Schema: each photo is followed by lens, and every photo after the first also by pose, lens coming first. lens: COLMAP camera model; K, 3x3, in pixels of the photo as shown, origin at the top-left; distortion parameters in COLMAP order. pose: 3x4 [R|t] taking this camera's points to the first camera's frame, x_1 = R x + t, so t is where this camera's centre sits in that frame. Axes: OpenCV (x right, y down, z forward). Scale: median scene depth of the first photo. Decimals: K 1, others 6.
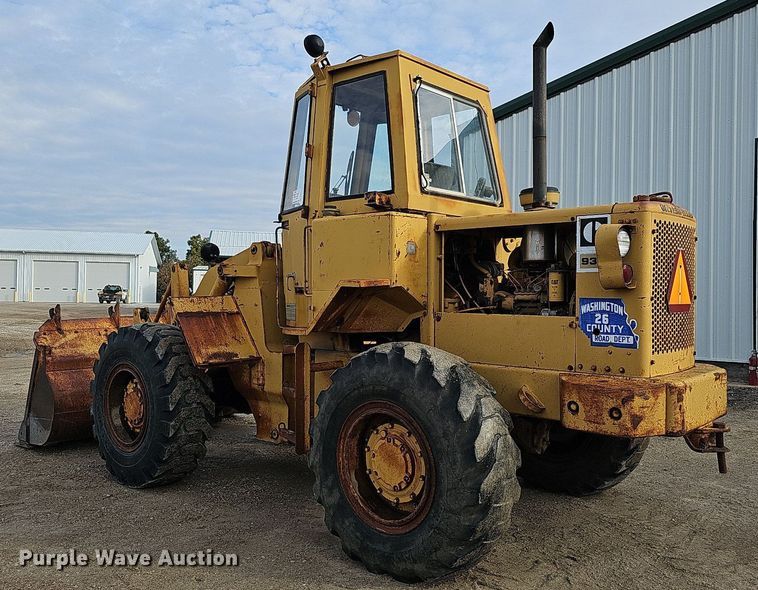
lens RADIAL K [[684.1, 0, 384.6], [0, 684.1, 293.9], [0, 0, 1]] dist [0.069068, -0.010240]
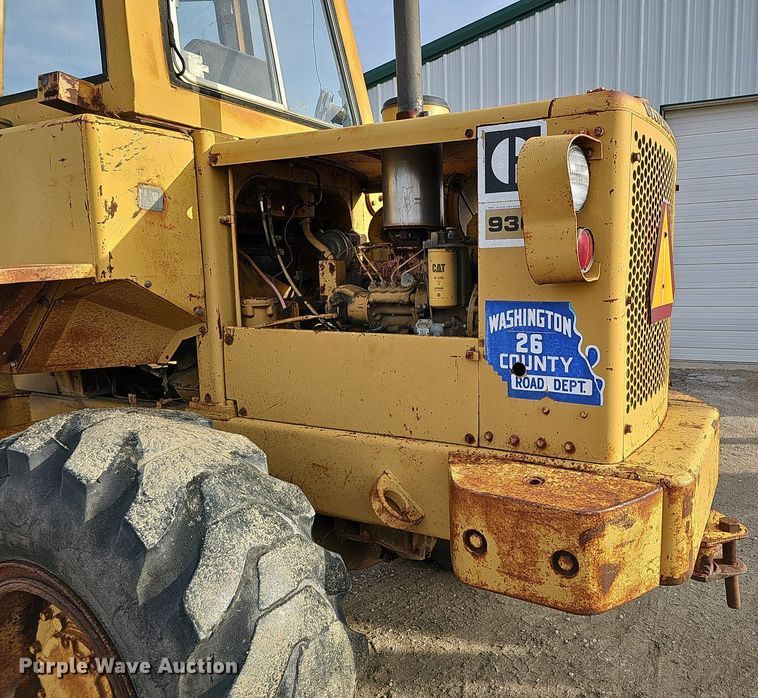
lens RADIAL K [[633.9, 0, 450.3], [0, 633.9, 344.2], [0, 0, 1]] dist [0.109386, -0.058618]
pose [[0.974035, -0.044415, 0.221998, 0.147921], [0.017922, 0.992617, 0.119958, -0.017479], [-0.225687, -0.112864, 0.967640, 0.532468]]
